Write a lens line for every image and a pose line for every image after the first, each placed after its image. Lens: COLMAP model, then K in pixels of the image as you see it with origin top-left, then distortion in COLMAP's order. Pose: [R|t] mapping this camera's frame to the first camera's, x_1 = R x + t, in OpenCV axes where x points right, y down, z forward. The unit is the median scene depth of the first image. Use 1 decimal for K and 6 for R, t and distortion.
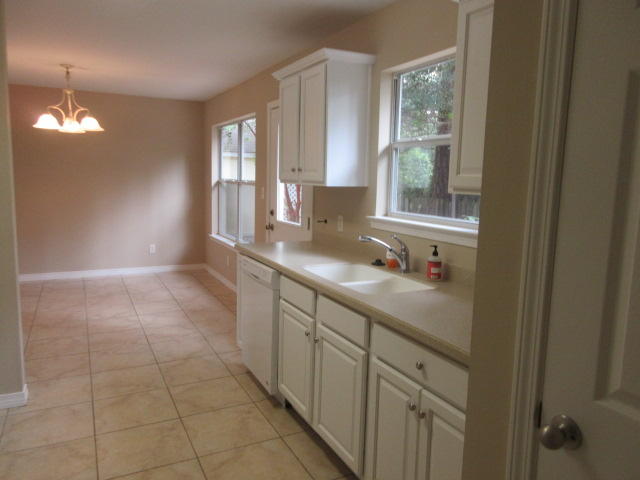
lens RADIAL K [[478.1, 0, 320.0], [0, 478.1, 236.0], [0, 0, 1]] dist [0.010100, 0.000228]
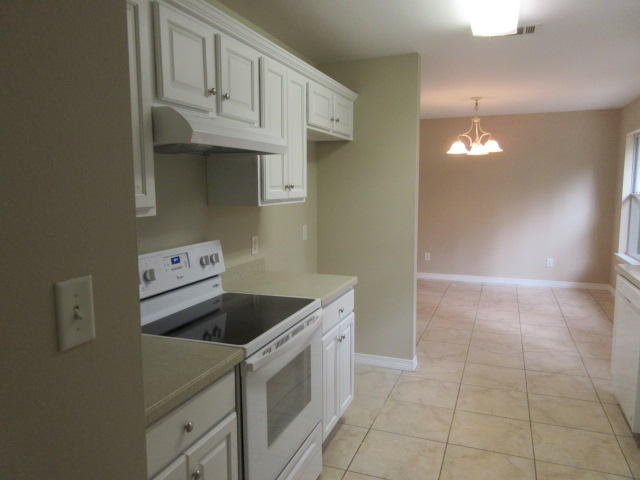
lens RADIAL K [[478.1, 0, 320.0], [0, 478.1, 236.0], [0, 0, 1]] dist [0.010100, 0.000228]
pose [[0.669989, 0.053992, -0.740405, 0.106998], [-0.072580, 0.997338, 0.007050, -0.002180], [0.738815, 0.049015, 0.672124, -0.050248]]
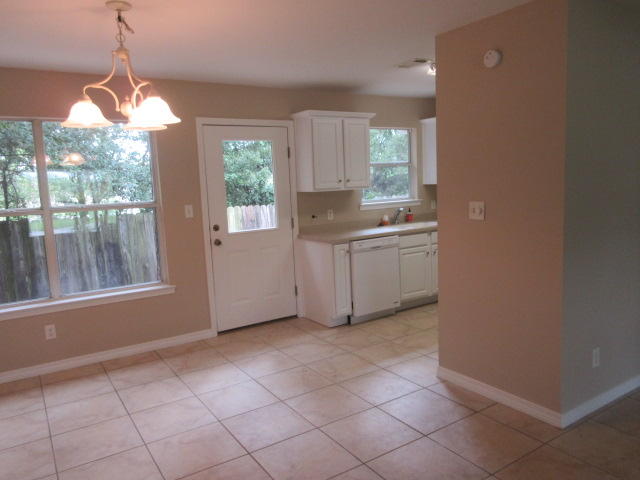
lens RADIAL K [[478.1, 0, 320.0], [0, 478.1, 236.0], [0, 0, 1]] dist [0.010100, 0.000228]
pose [[-0.101115, -0.143234, 0.984510, -1.228447], [0.163360, 0.973759, 0.158448, -0.172651], [-0.981371, 0.176851, -0.075062, 0.951833]]
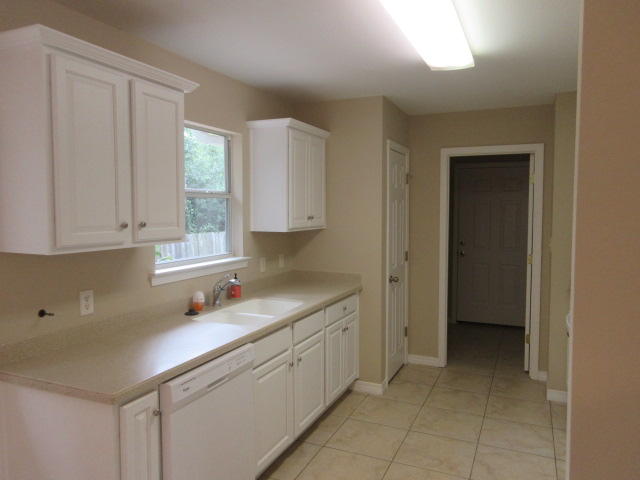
lens RADIAL K [[478.1, 0, 320.0], [0, 478.1, 236.0], [0, 0, 1]] dist [0.010100, 0.000228]
pose [[-0.628415, -0.072277, 0.774513, -0.547597], [0.080288, 0.984330, 0.156999, -0.159808], [-0.773724, 0.160845, -0.612764, 0.935211]]
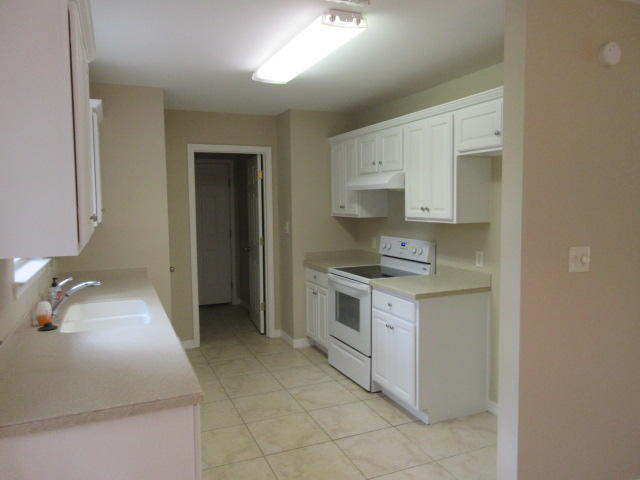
lens RADIAL K [[478.1, 0, 320.0], [0, 478.1, 236.0], [0, 0, 1]] dist [0.010100, 0.000228]
pose [[-0.998226, -0.022223, 0.055232, -0.257904], [-0.010885, 0.980210, 0.197663, -0.176260], [-0.058531, 0.196711, -0.978713, 1.178409]]
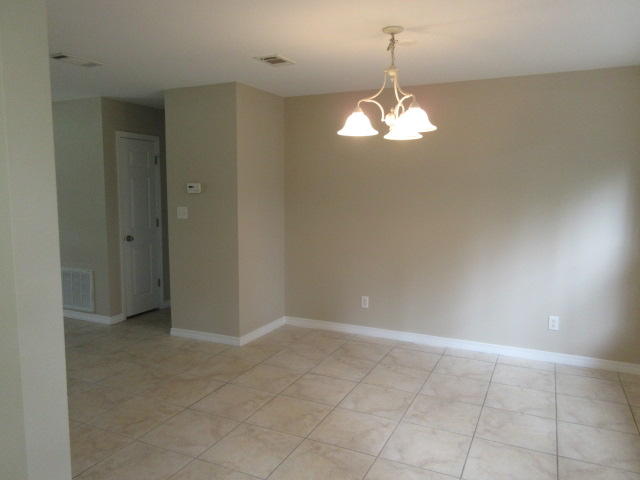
lens RADIAL K [[478.1, 0, 320.0], [0, 478.1, 236.0], [0, 0, 1]] dist [0.010100, 0.000228]
pose [[0.607606, 0.054991, -0.792333, -0.090994], [-0.085985, 0.996291, 0.003208, -0.094686], [0.789570, 0.066180, 0.610081, 0.628532]]
